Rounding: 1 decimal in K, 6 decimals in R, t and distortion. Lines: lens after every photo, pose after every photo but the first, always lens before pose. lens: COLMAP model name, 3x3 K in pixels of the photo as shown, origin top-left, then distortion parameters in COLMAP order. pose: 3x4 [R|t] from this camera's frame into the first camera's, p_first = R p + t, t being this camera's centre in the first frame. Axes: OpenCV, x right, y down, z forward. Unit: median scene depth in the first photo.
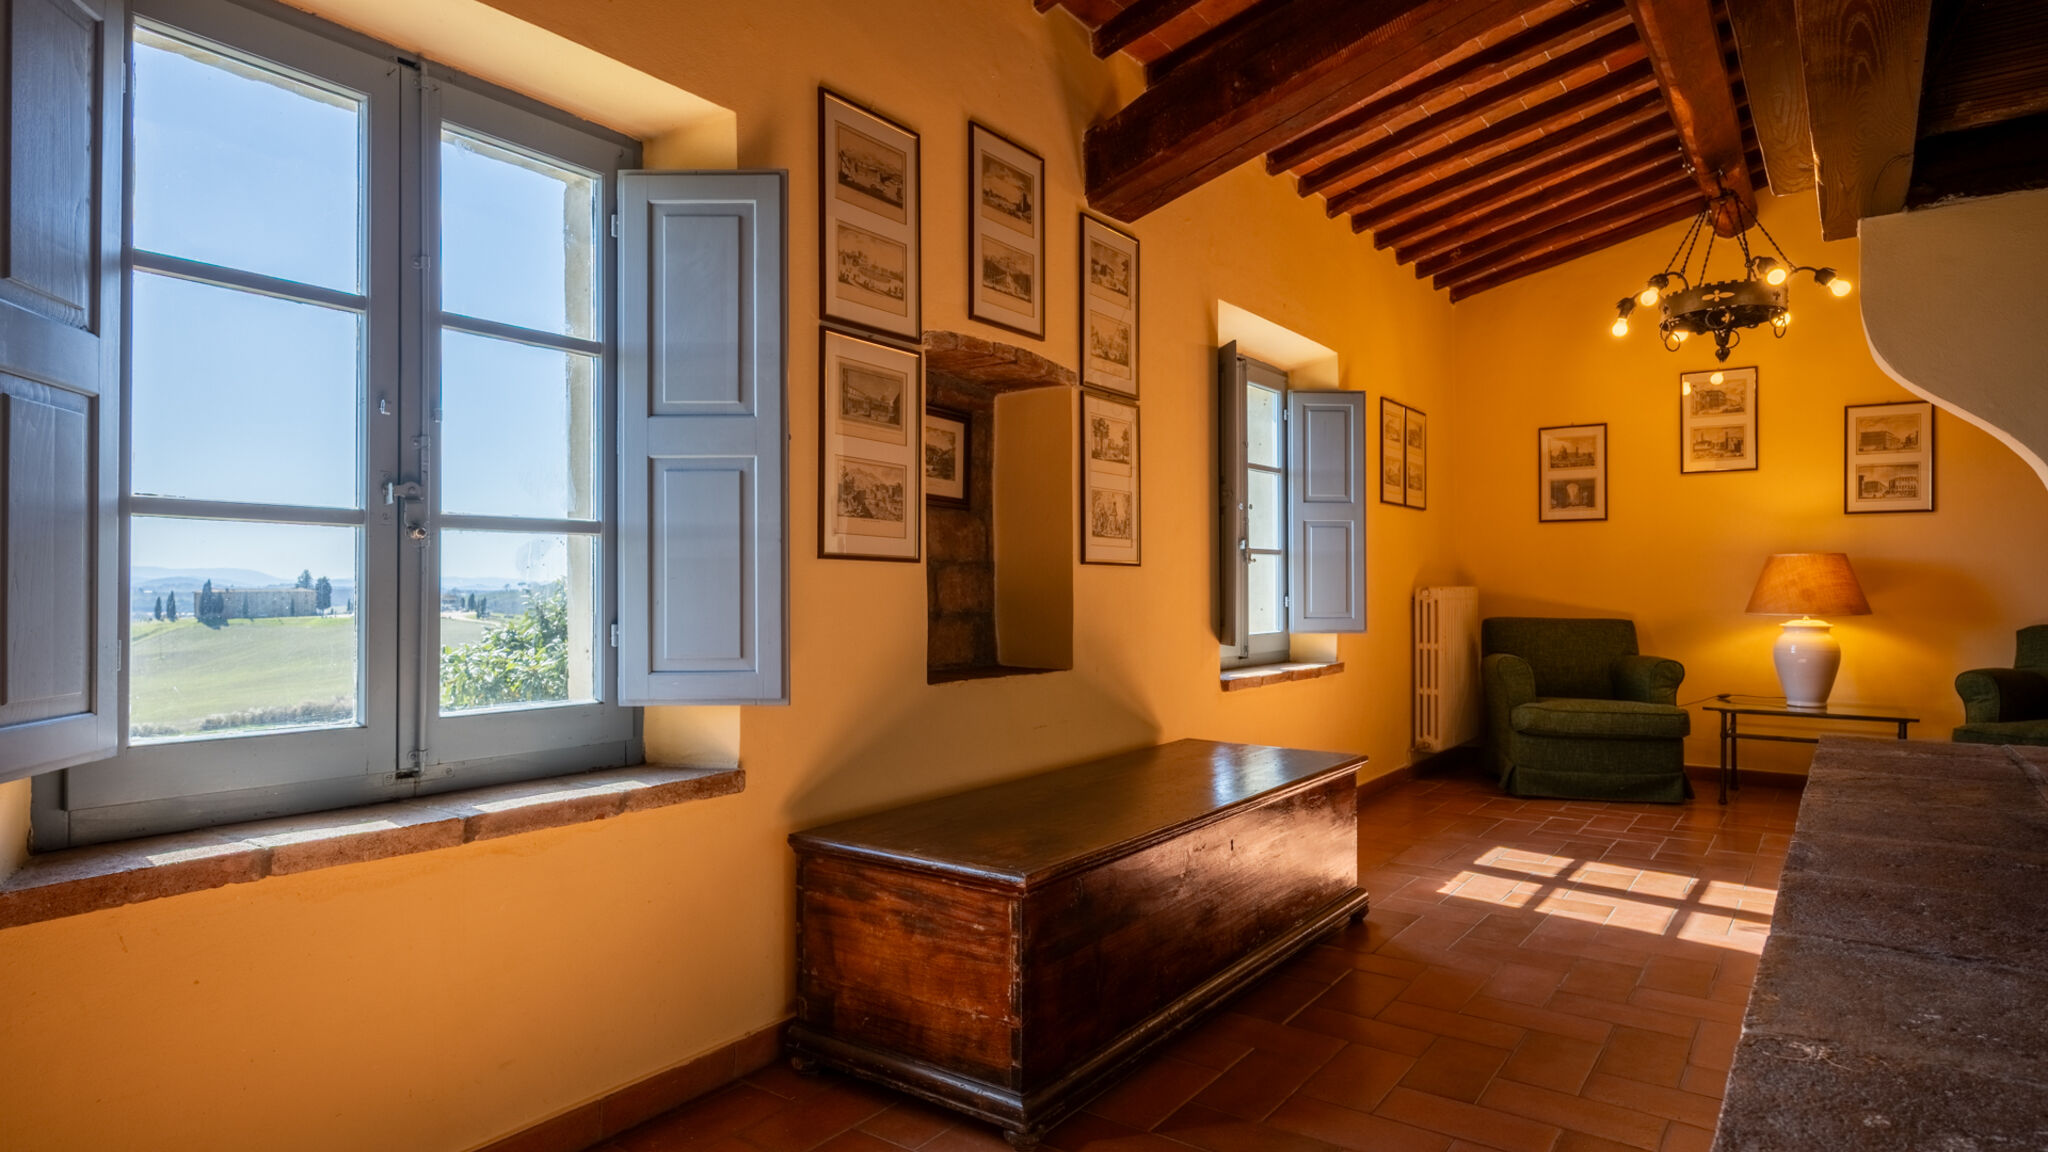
lens RADIAL K [[1120.2, 0, 1024.6], [0, 1120.2, 581.7], [0, 0, 1]] dist [0.002277, 0.001265]
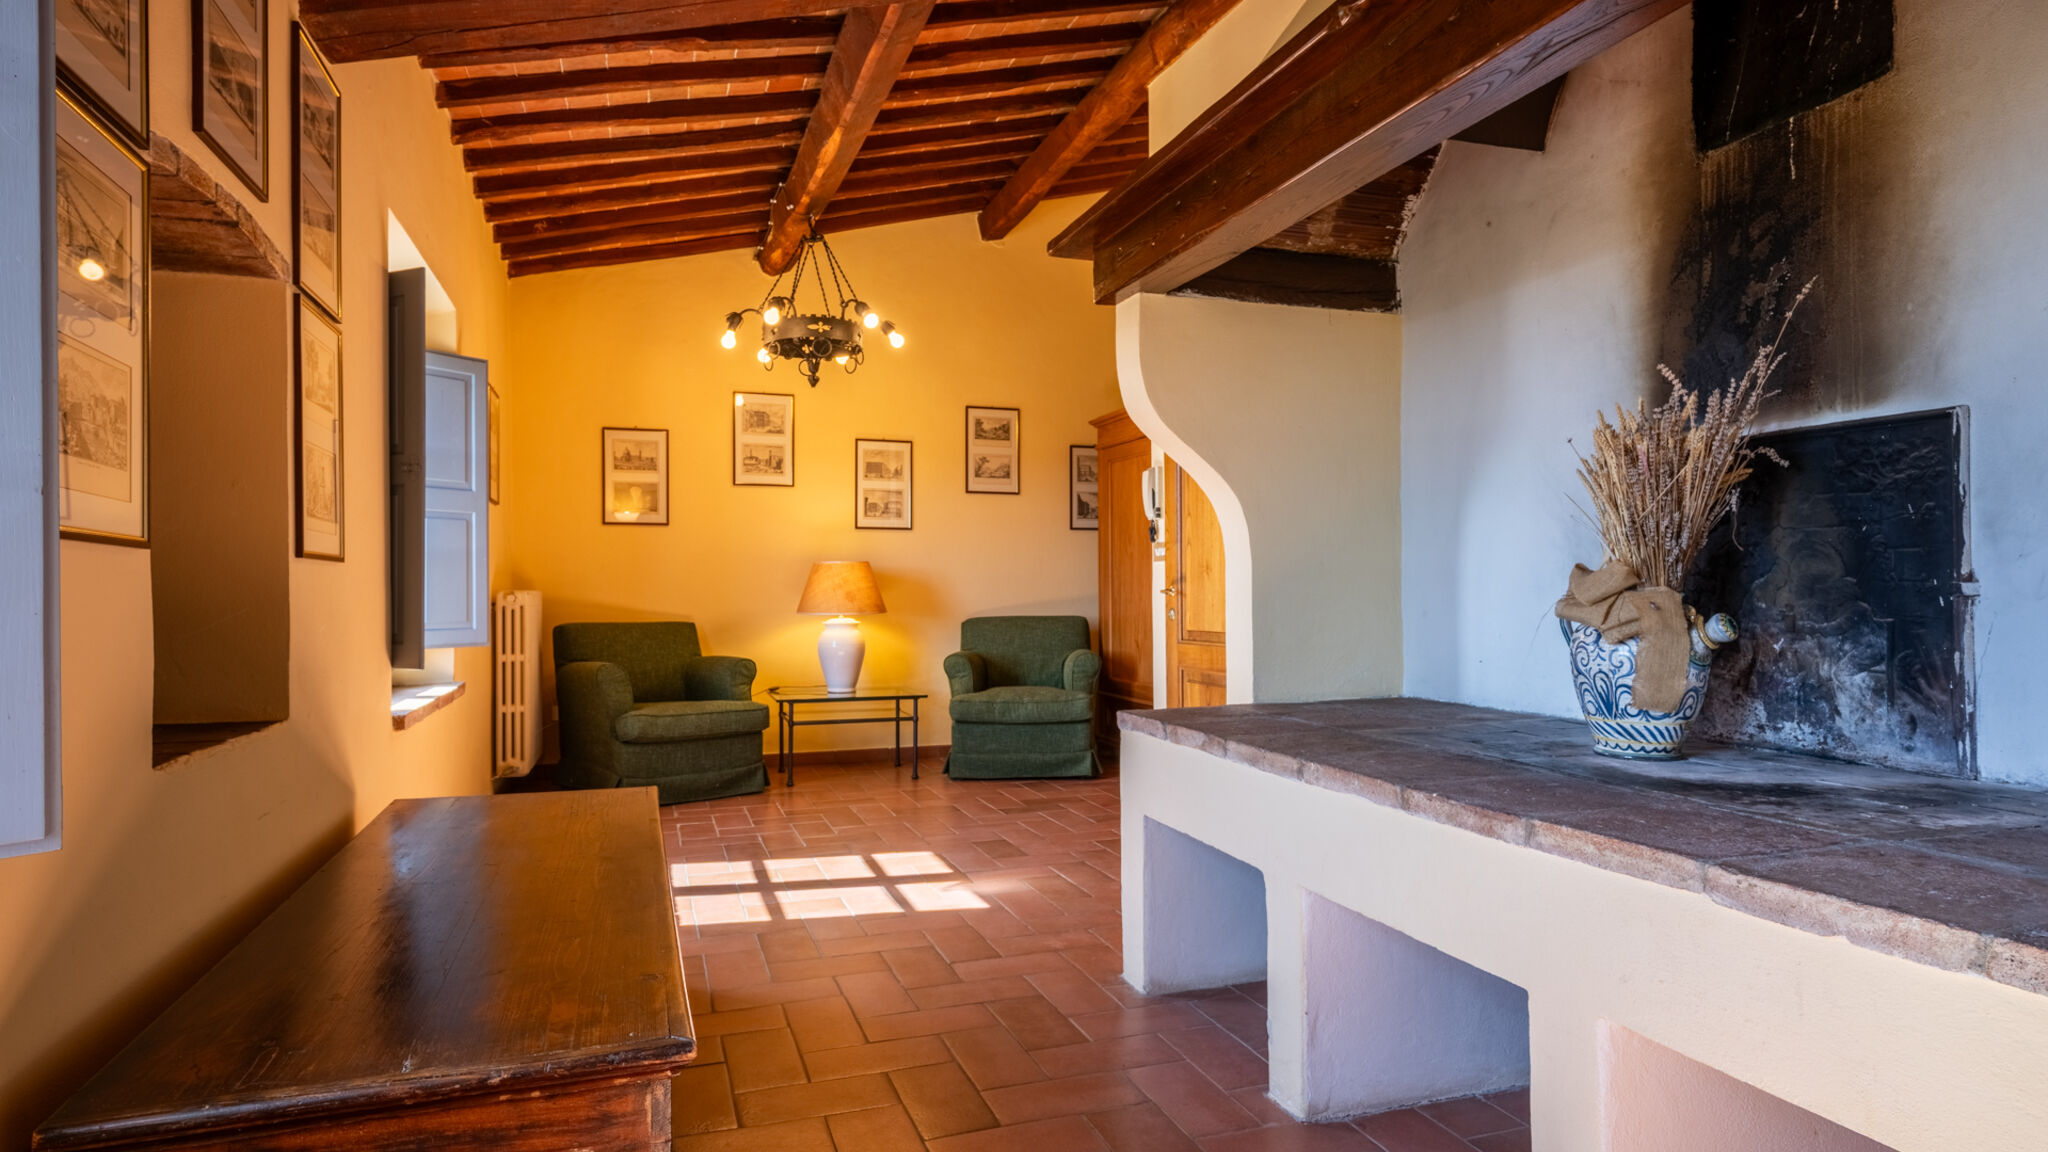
lens RADIAL K [[1125.9, 0, 1020.1], [0, 1125.9, 580.4], [0, 0, 1]] dist [-0.002422, 0.000130]
pose [[0.572233, 0.003890, 0.820082, -0.156964], [0.000613, 0.999986, -0.005171, 0.001023], [-0.820091, 0.003462, 0.572223, 0.175400]]
